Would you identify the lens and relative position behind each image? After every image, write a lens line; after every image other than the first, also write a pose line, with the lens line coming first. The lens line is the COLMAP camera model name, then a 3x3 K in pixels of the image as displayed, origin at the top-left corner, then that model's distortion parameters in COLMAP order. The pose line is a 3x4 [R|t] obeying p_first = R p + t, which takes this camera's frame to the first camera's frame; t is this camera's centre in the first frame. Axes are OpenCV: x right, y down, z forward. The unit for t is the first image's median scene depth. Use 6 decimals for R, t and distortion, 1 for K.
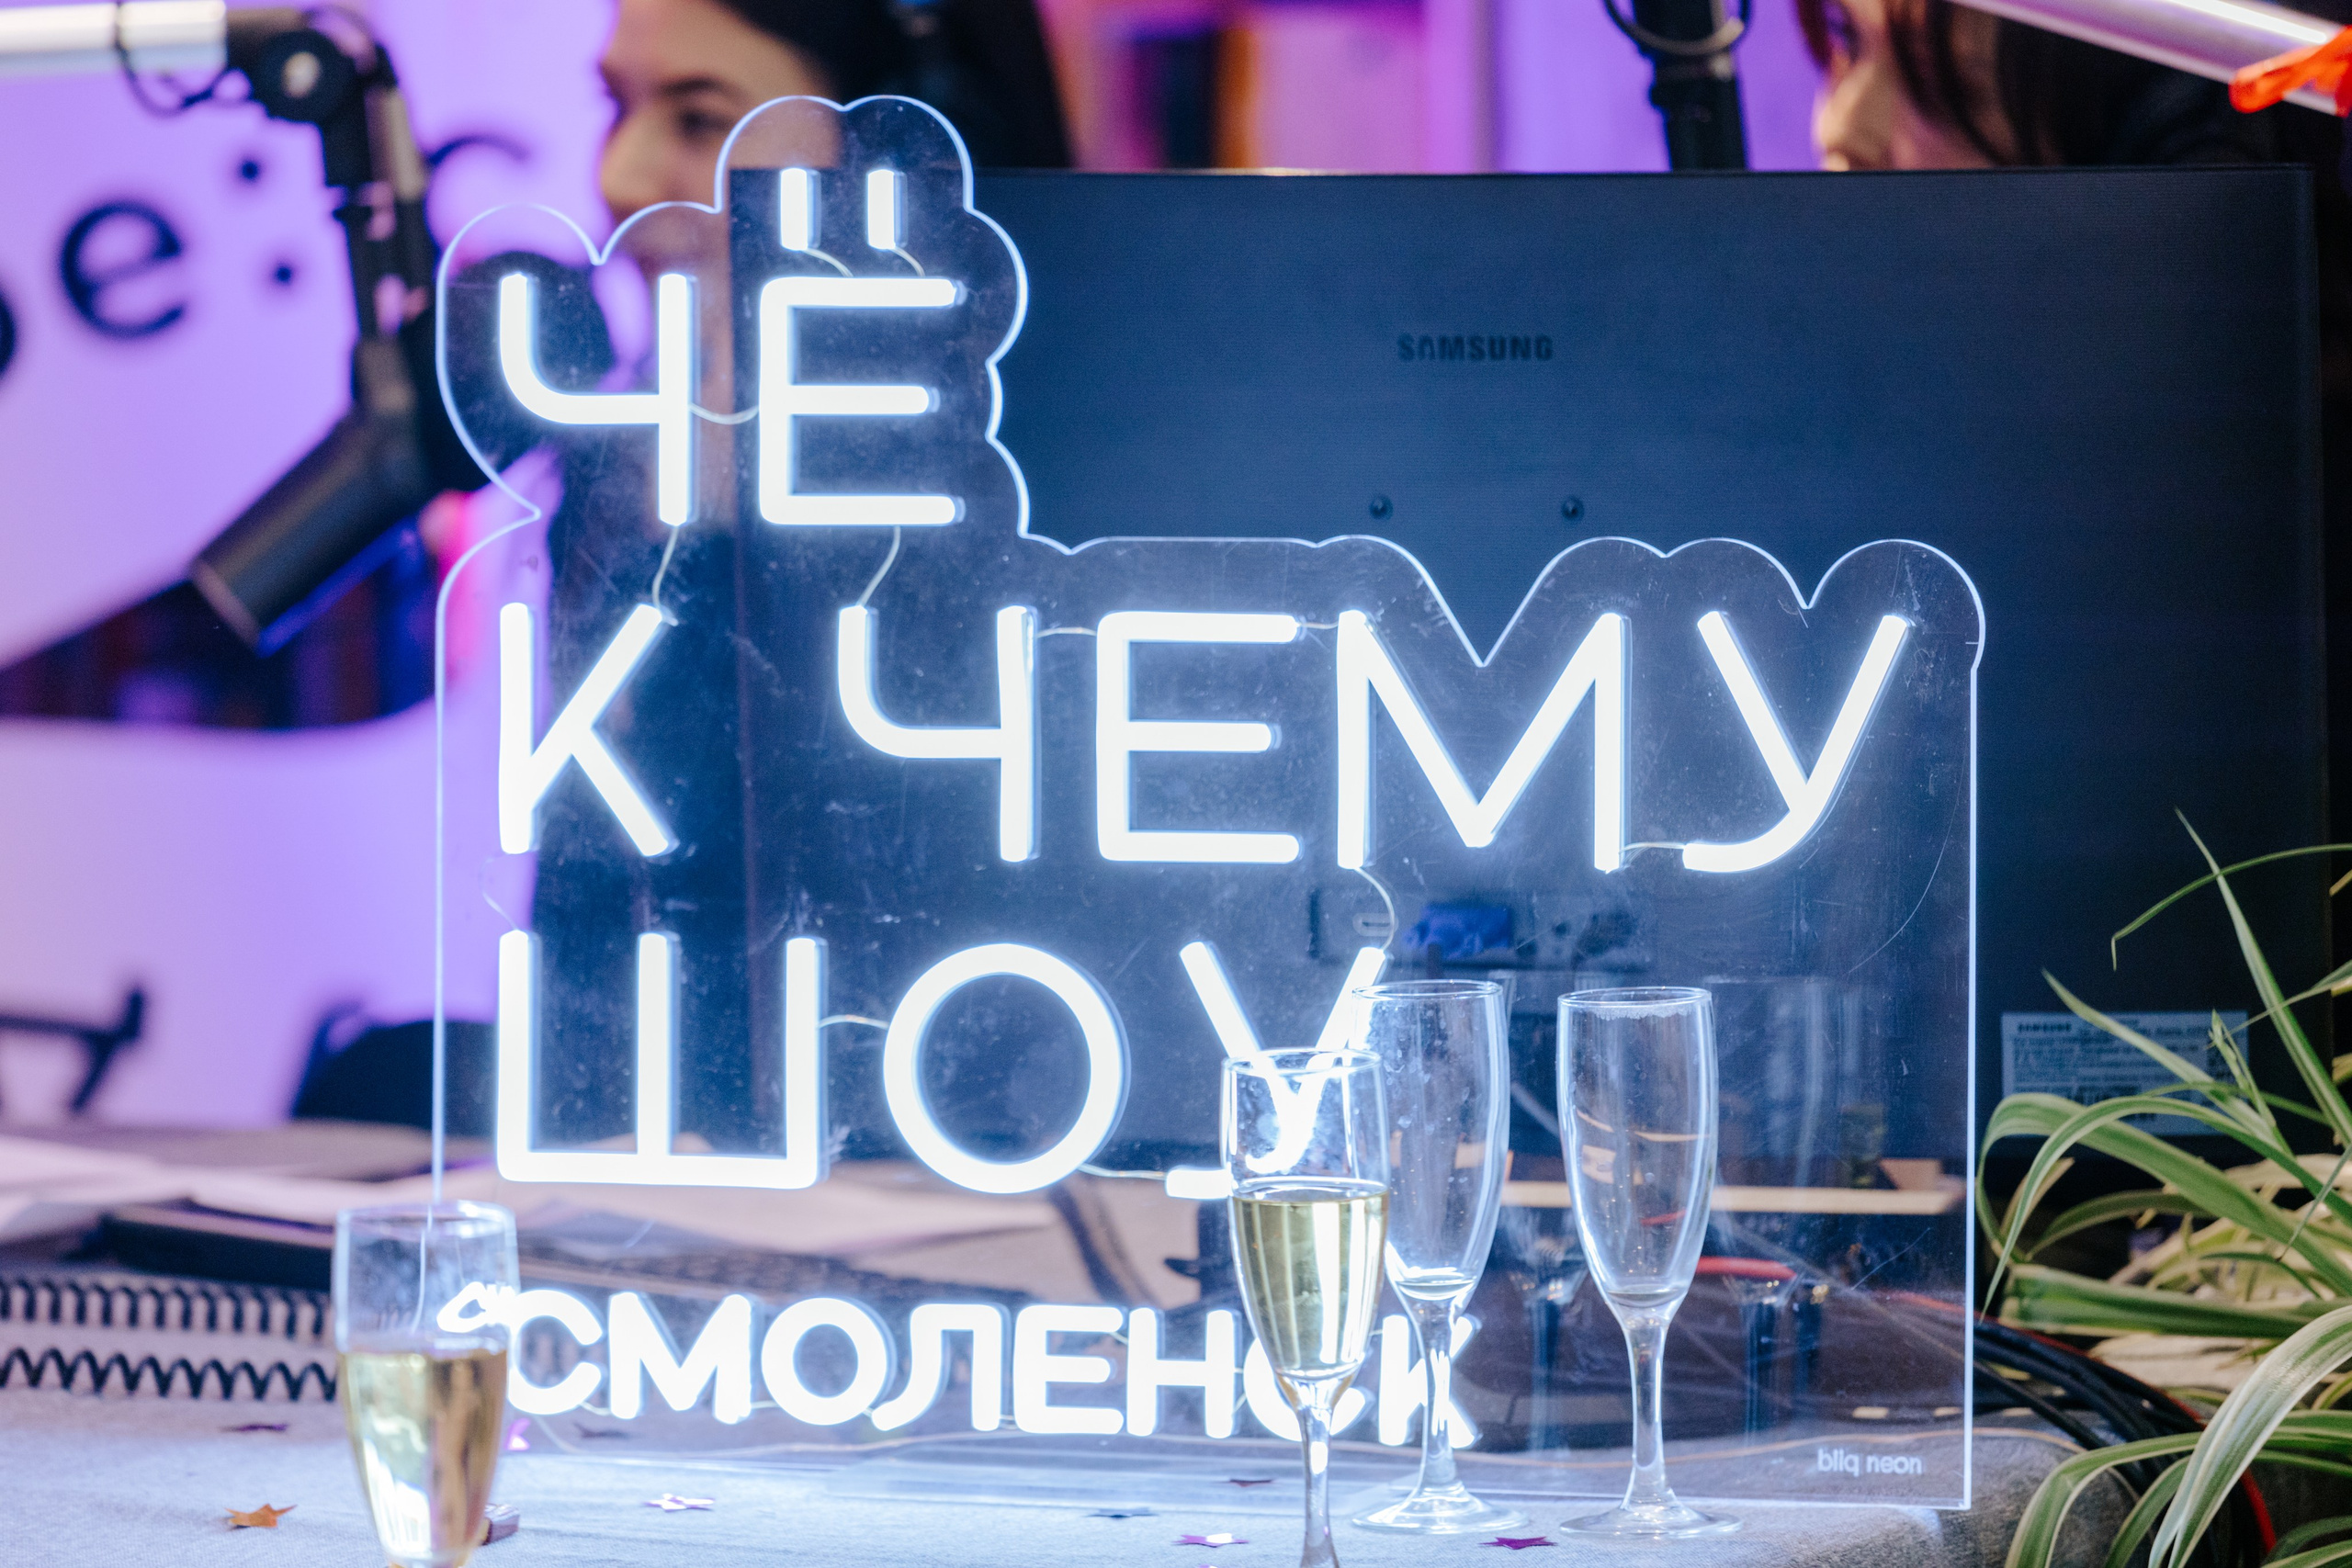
lens RADIAL K [[12578.7, 0, 1176.0], [0, 12578.7, 784.0], [0, 0, 1]] dist [0.027573, -4.340284]
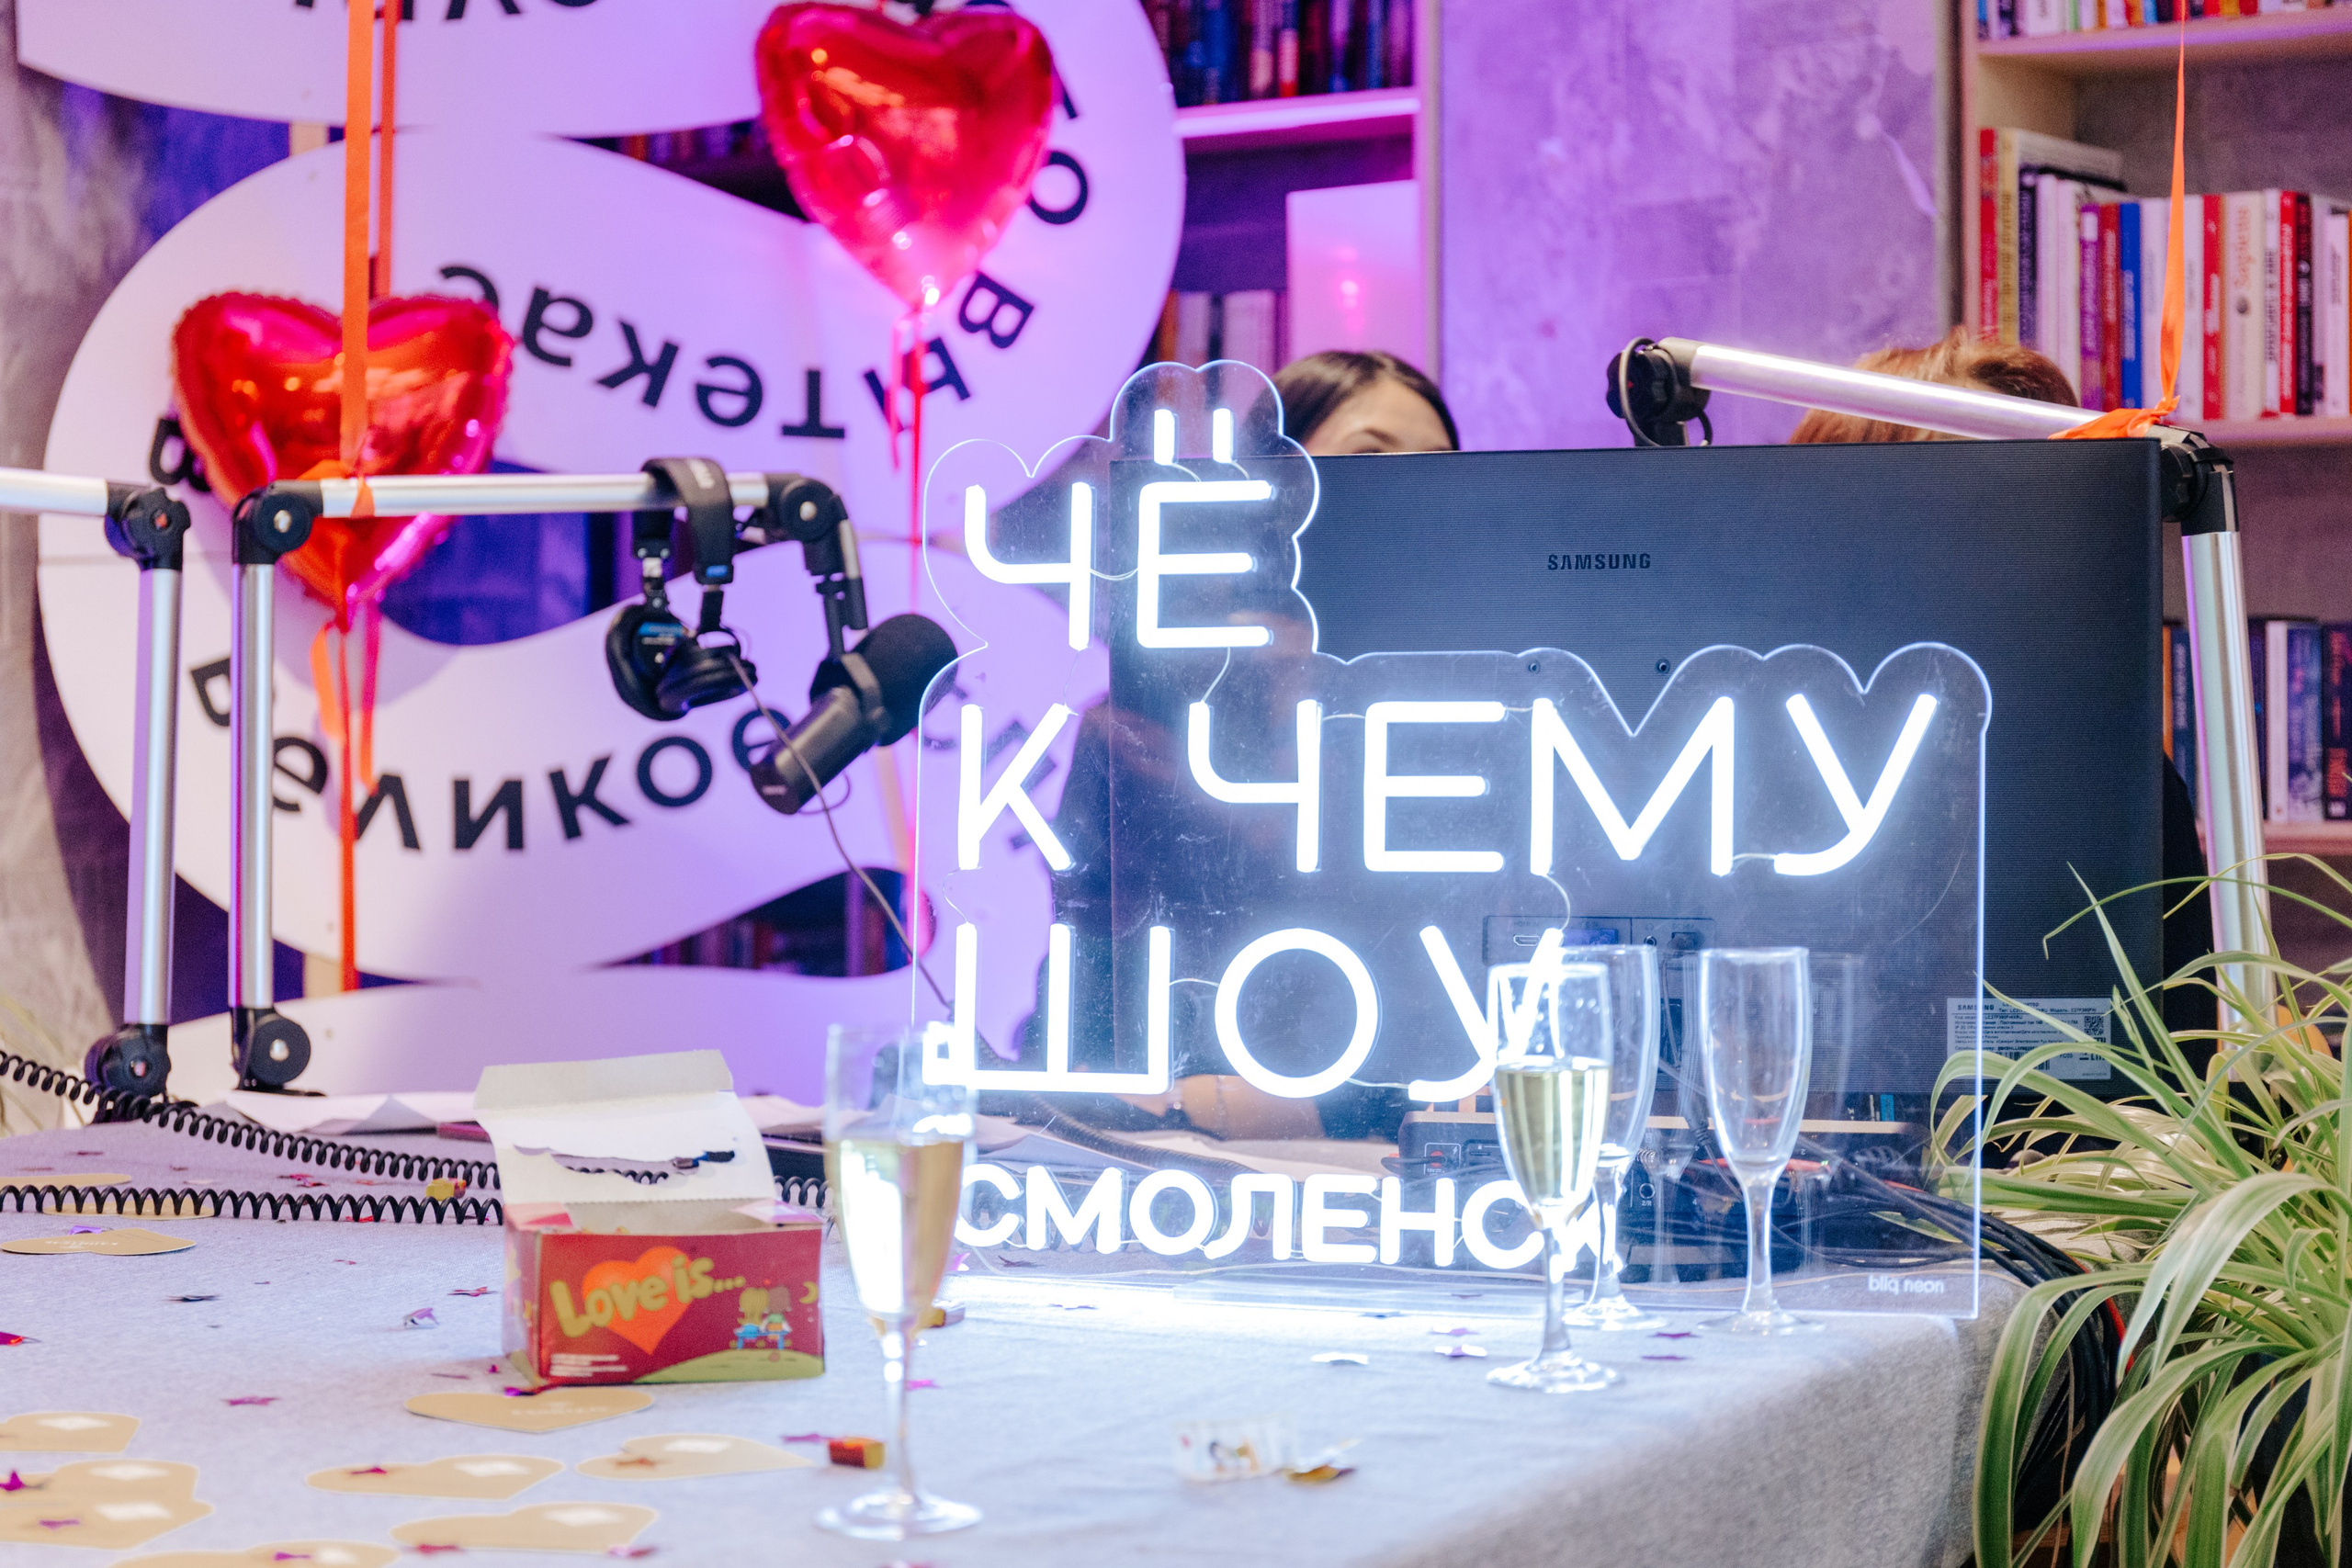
lens RADIAL K [[4421.3, 0, 1179.4], [0, 4421.3, 878.6], [0, 0, 1]] dist [-0.006507, -0.306755]
pose [[0.999883, 0.013971, -0.006260, -0.024441], [-0.014327, 0.998026, -0.061143, 0.038730], [0.005394, 0.061226, 0.998109, 0.482870]]
